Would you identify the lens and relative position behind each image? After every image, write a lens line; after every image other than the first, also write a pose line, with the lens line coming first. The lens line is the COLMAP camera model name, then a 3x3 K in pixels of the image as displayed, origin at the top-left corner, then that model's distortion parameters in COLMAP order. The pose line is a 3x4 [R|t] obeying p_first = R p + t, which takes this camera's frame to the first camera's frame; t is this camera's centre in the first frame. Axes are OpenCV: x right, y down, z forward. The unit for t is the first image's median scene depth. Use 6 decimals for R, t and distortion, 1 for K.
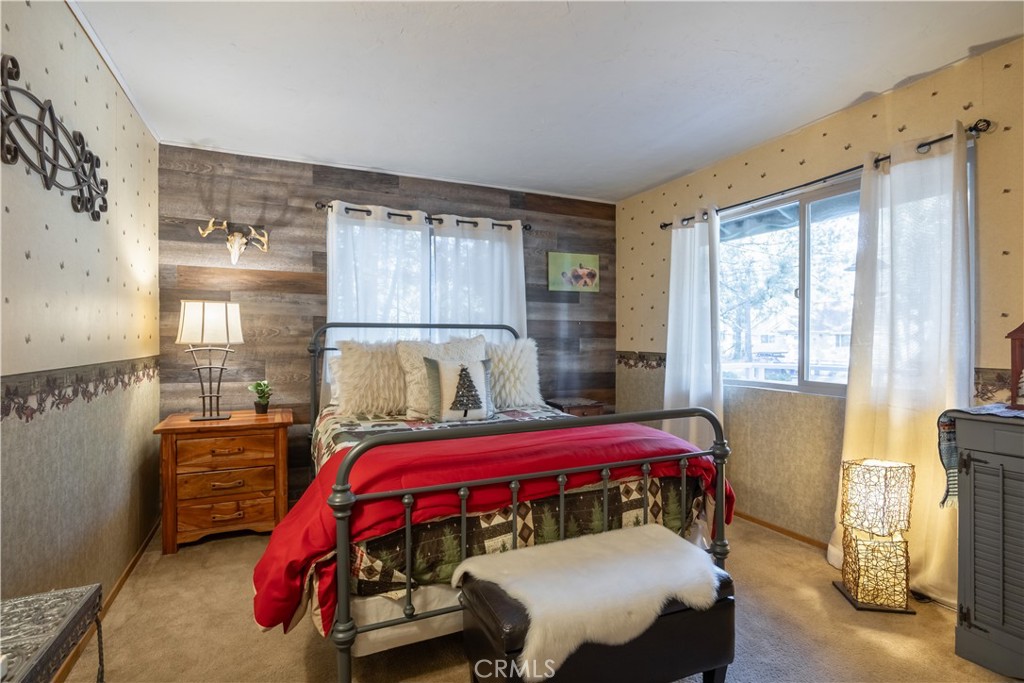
lens RADIAL K [[505.7, 0, 511.0], [0, 505.7, 346.7], [0, 0, 1]] dist [-0.005444, -0.000822]
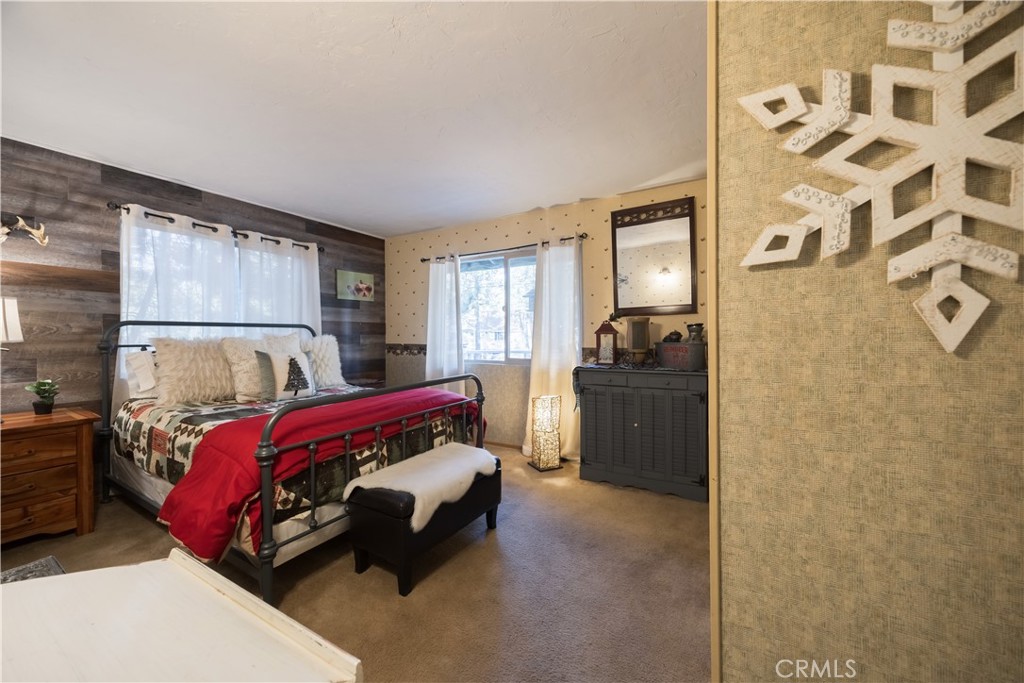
lens RADIAL K [[389.9, 0, 509.7], [0, 389.9, 345.3], [0, 0, 1]] dist [0.000758, 0.000202]
pose [[0.815304, -0.019262, 0.578713, -0.213605], [0.013752, 0.999809, 0.013905, 0.003187], [-0.578870, -0.003378, 0.815413, -0.129503]]
